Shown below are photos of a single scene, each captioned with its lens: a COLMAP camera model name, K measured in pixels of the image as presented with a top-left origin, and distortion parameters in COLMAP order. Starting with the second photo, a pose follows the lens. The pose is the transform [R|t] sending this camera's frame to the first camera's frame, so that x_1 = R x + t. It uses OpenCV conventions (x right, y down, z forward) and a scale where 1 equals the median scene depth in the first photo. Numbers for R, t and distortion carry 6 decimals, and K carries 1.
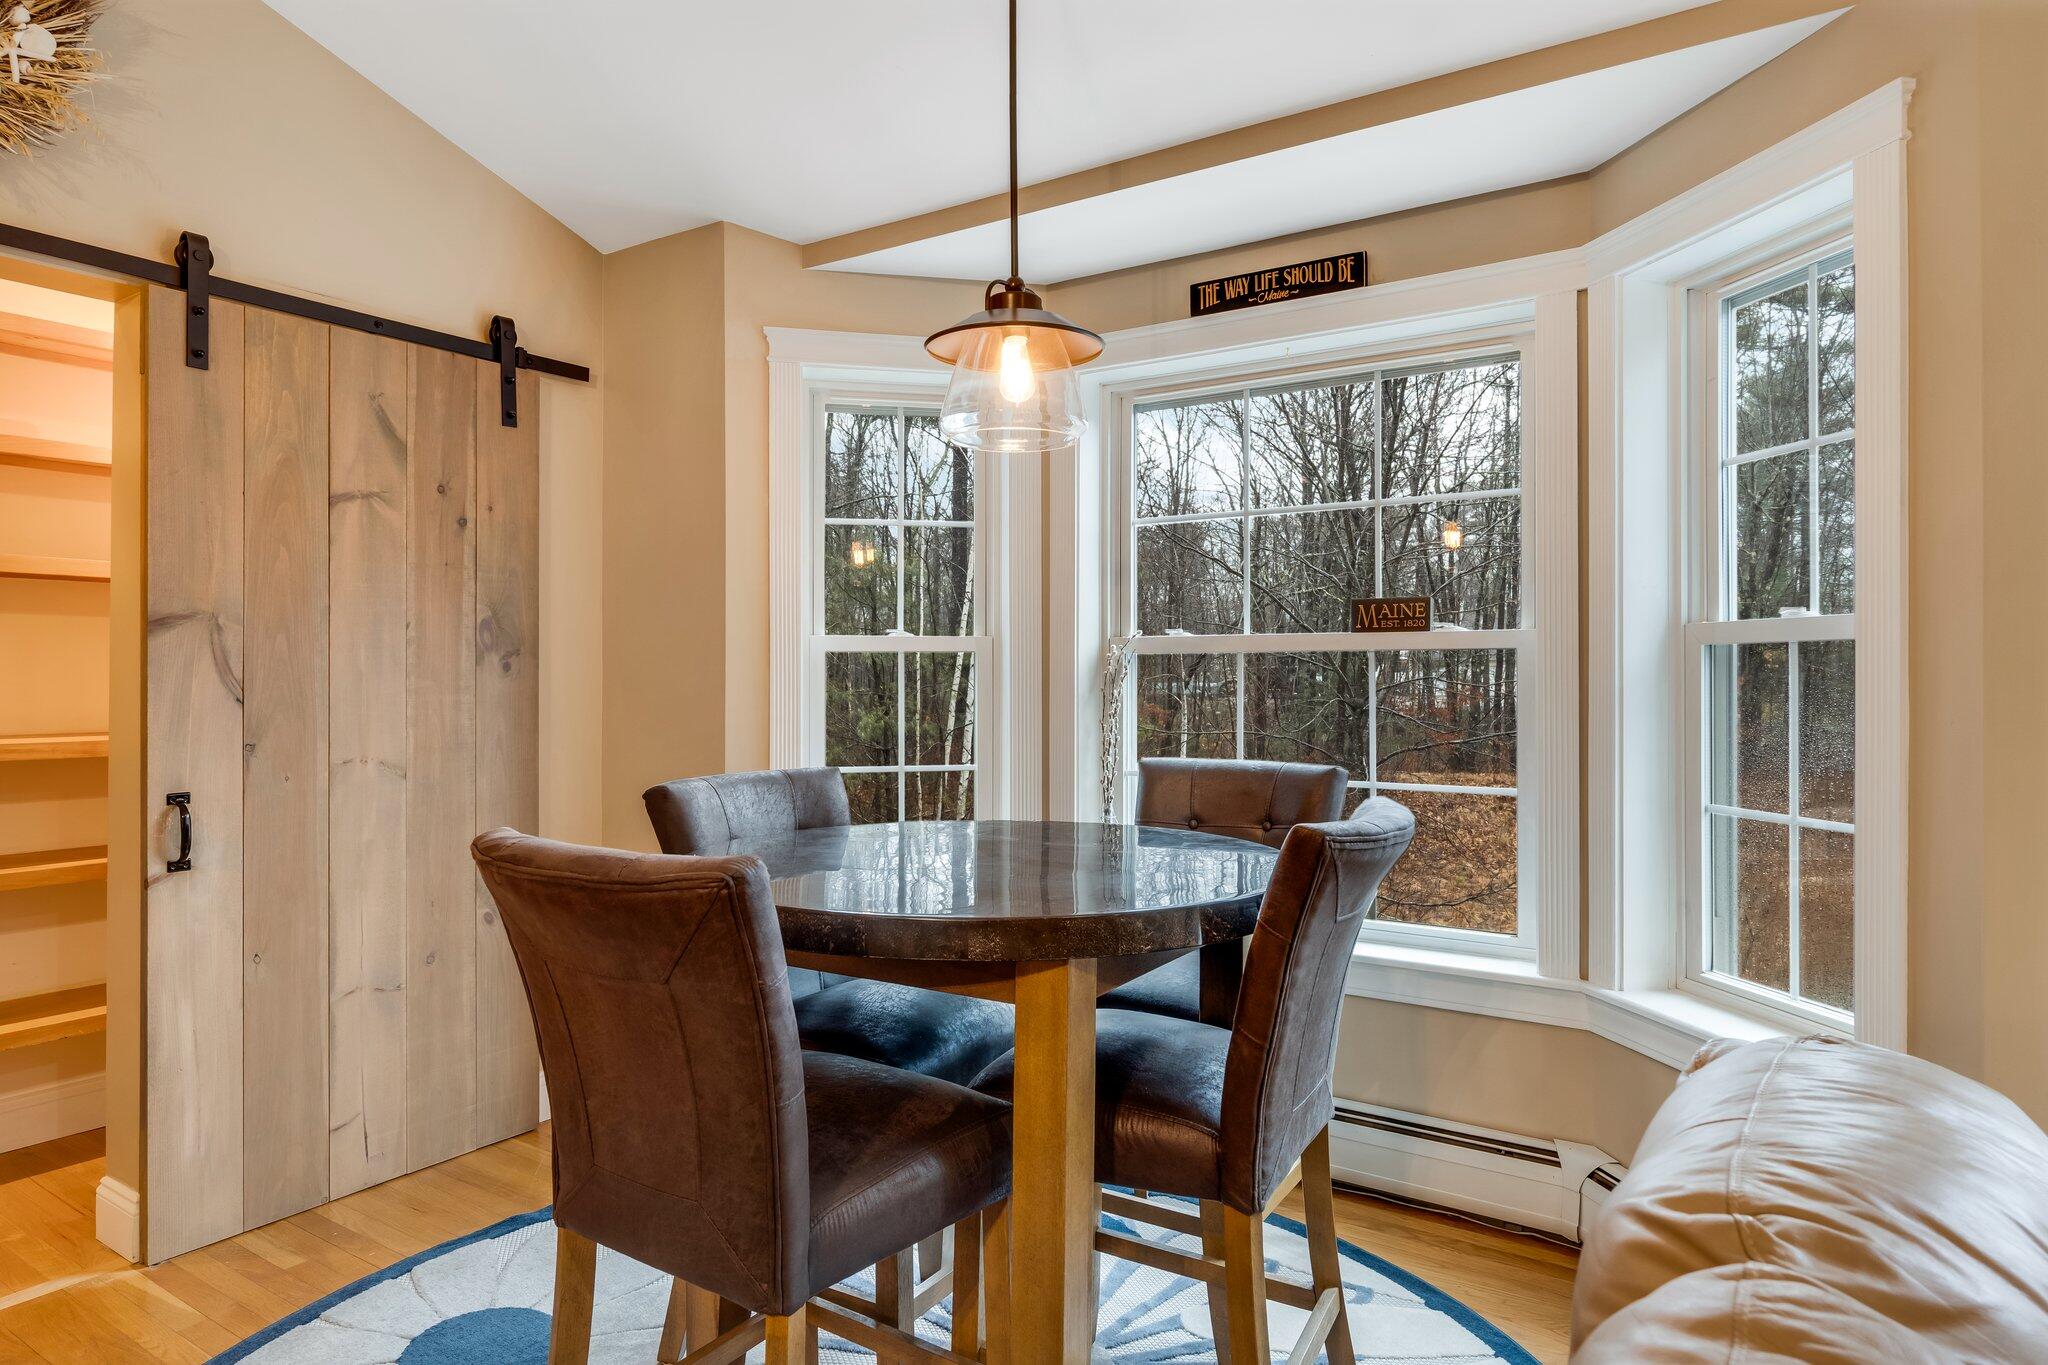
lens RADIAL K [[1270.3, 0, 1023.3], [0, 1270.3, 666.1], [0, 0, 1]] dist [0.028244, -0.002186]
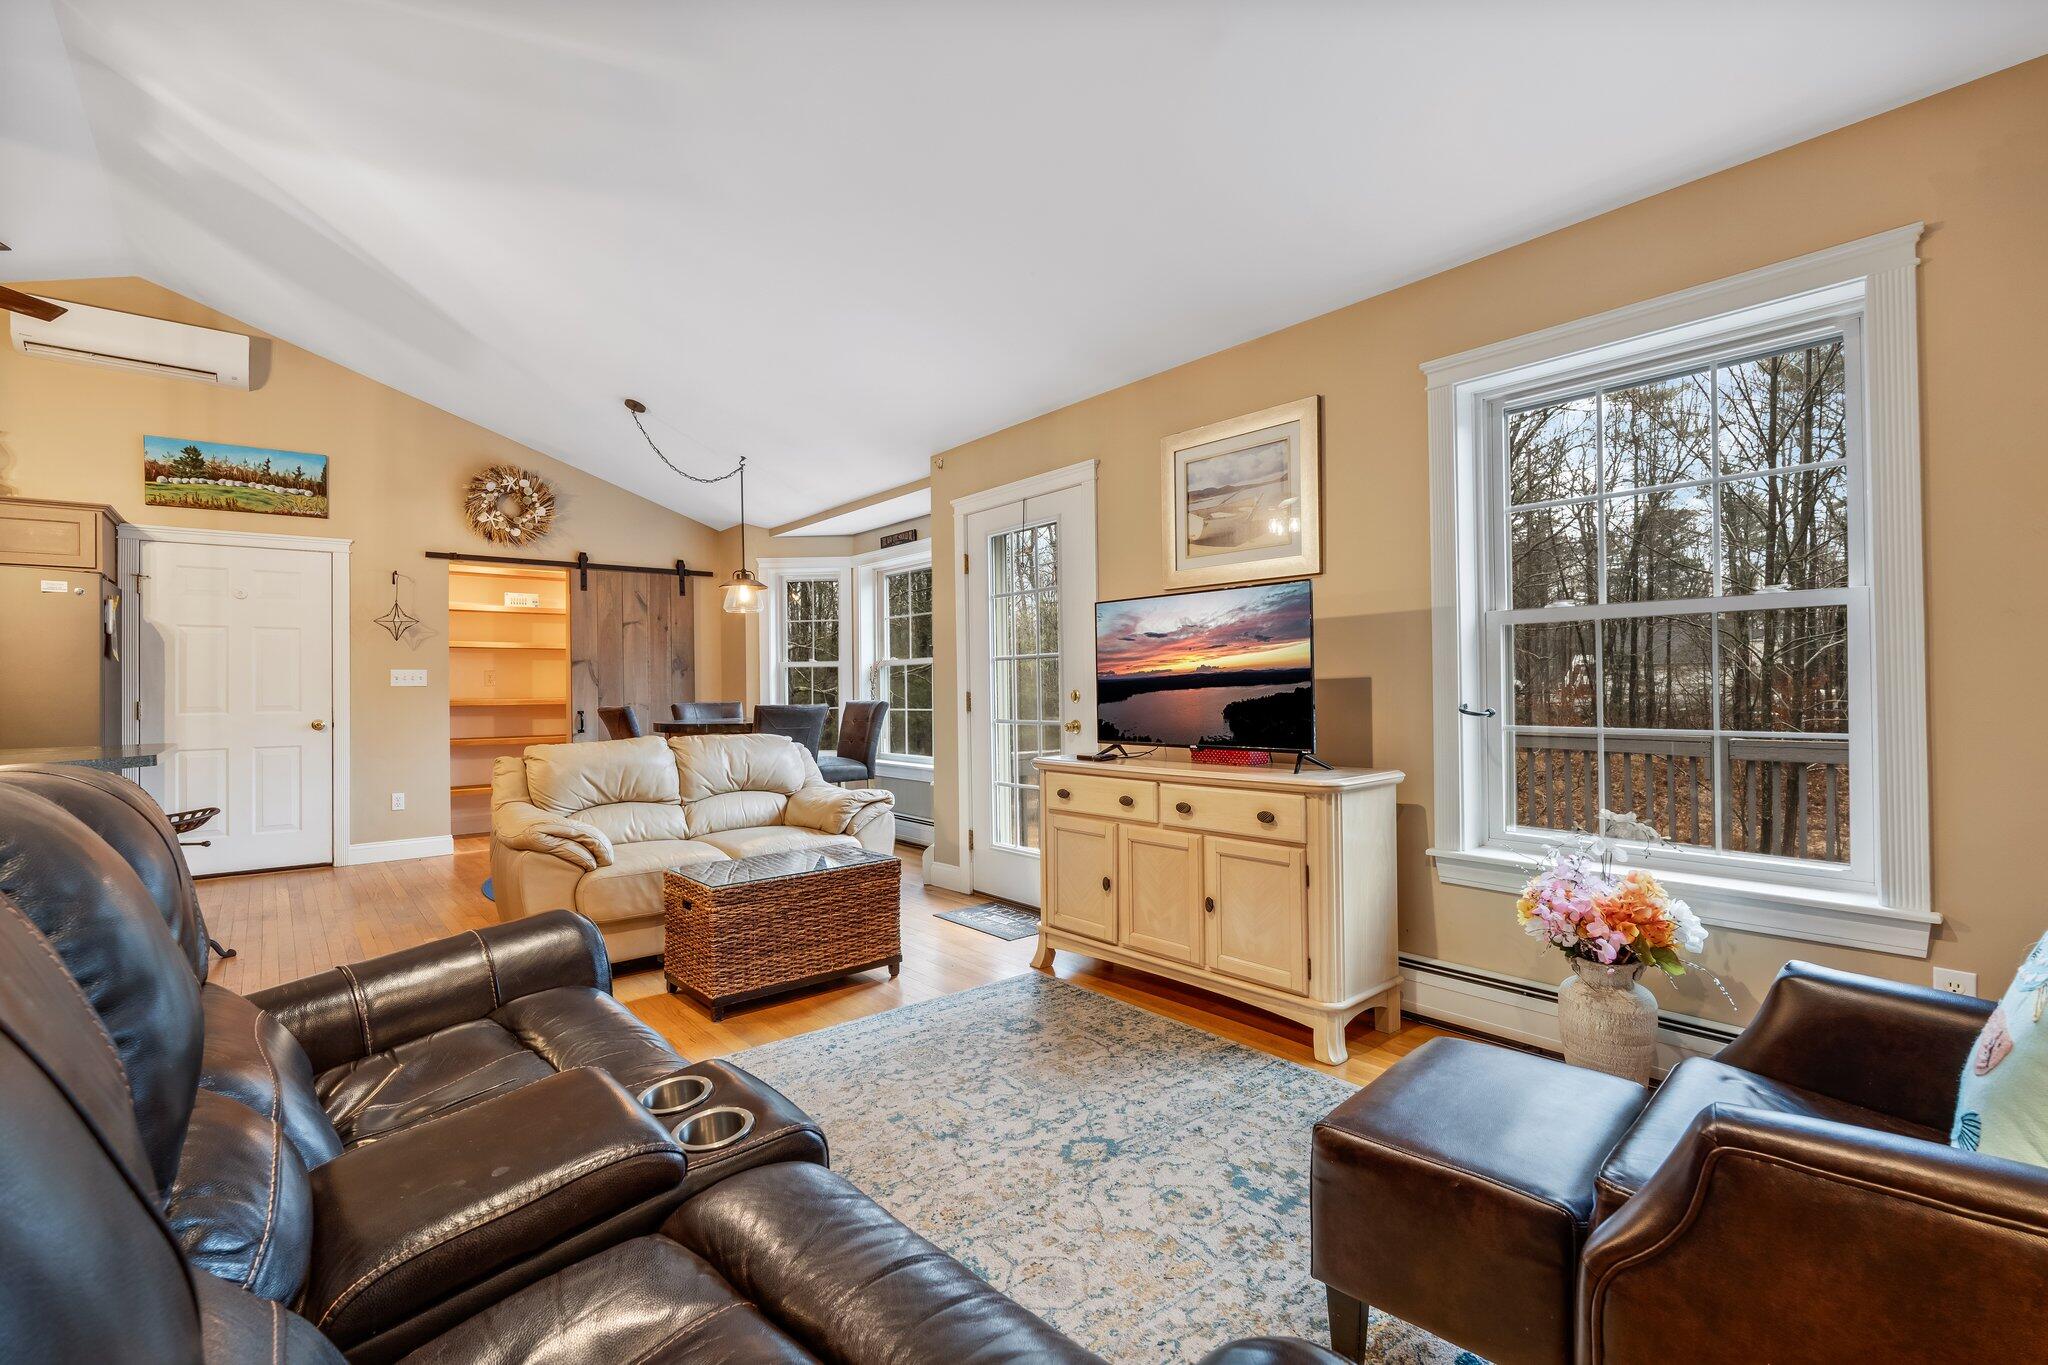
lens RADIAL K [[939.7, 0, 1028.3], [0, 939.7, 675.6], [0, 0, 1]] dist [-0.002503, 0.000459]
pose [[0.956180, -0.013964, -0.292446, 1.110114], [0.012479, 0.999898, -0.006944, 0.030076], [0.292513, 0.002990, 0.956257, -0.961171]]
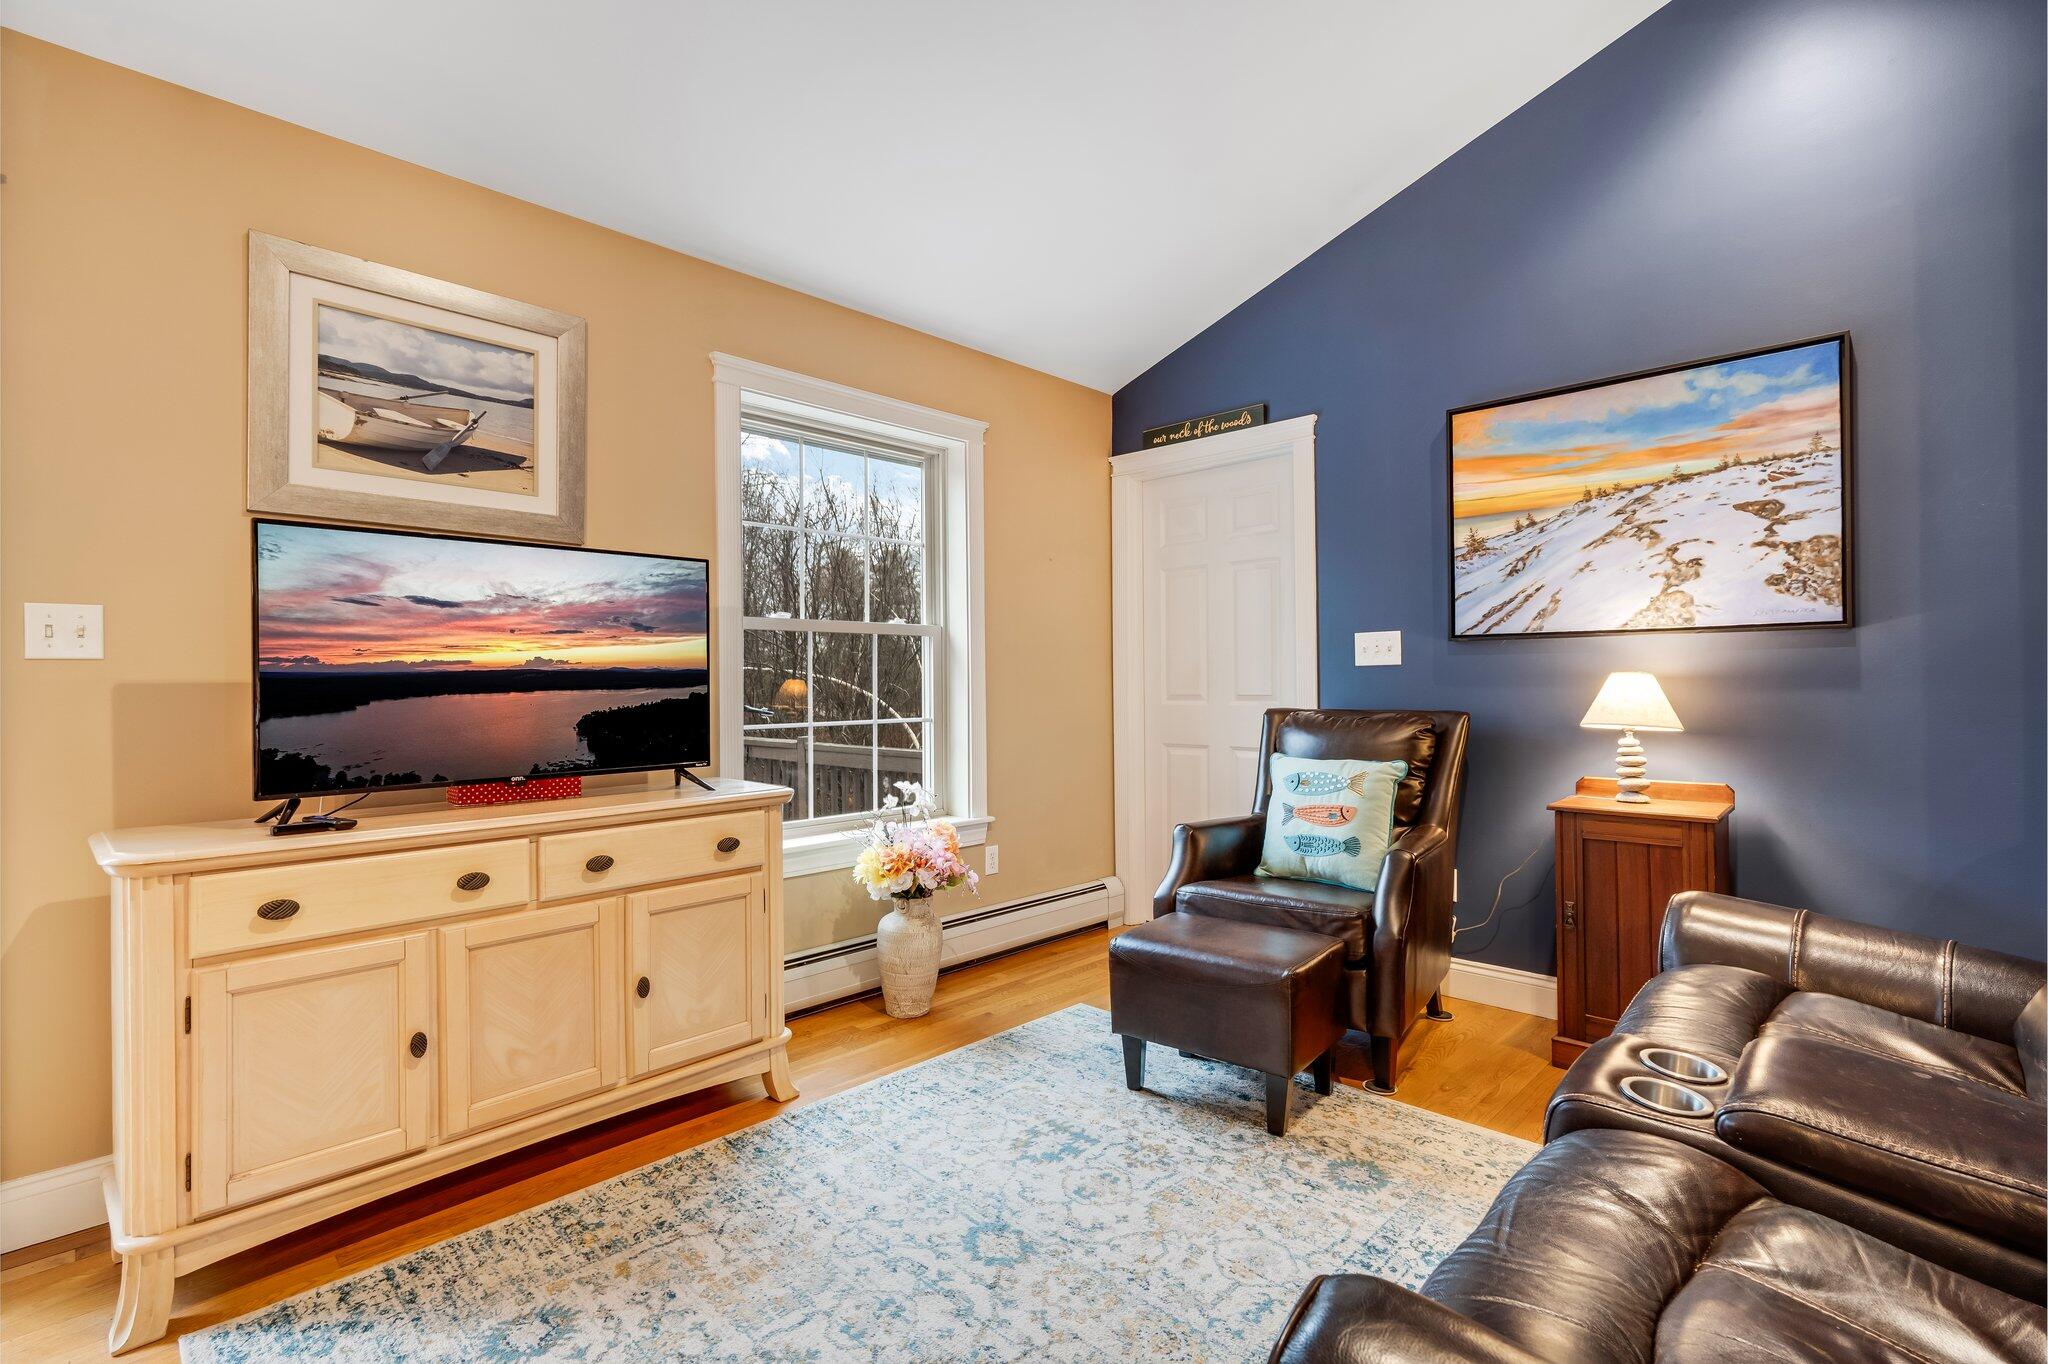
lens RADIAL K [[939.7, 0, 1026.2], [0, 939.7, 681.7], [0, 0, 1]] dist [-0.002503, 0.000459]
pose [[0.183676, 0.001054, 0.982986, 0.356697], [0.006152, 0.999979, -0.002222, 0.036510], [-0.982968, 0.006455, 0.183665, -0.383982]]
